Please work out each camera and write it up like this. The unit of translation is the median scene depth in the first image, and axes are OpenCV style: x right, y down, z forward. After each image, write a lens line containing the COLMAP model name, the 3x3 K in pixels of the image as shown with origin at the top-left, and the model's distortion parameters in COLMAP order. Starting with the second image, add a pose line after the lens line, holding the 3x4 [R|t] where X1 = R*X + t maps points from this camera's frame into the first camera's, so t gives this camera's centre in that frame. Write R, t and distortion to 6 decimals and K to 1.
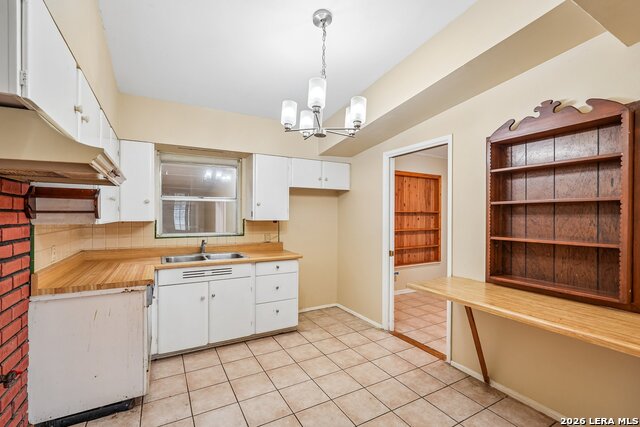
lens RADIAL K [[283.1, 0, 318.4], [0, 283.1, 216.1], [0, 0, 1]] dist [-0.011334, 0.003785]
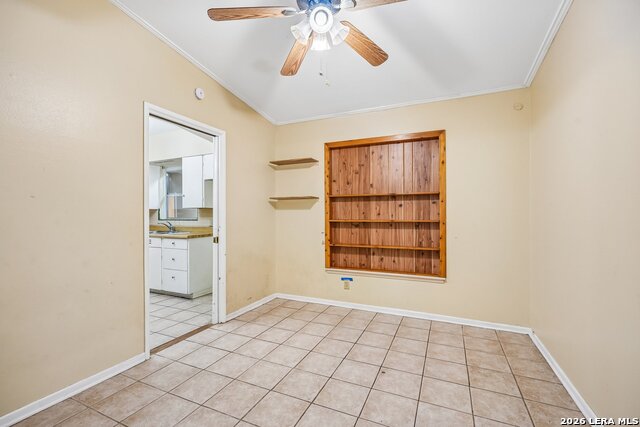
lens RADIAL K [[283.1, 0, 319.3], [0, 283.1, 212.9], [0, 0, 1]] dist [-0.011334, 0.003785]
pose [[0.592147, -0.012380, -0.805735, 1.138186], [0.001252, 0.999895, -0.014443, 0.054576], [0.805829, 0.007544, 0.592100, 0.685542]]
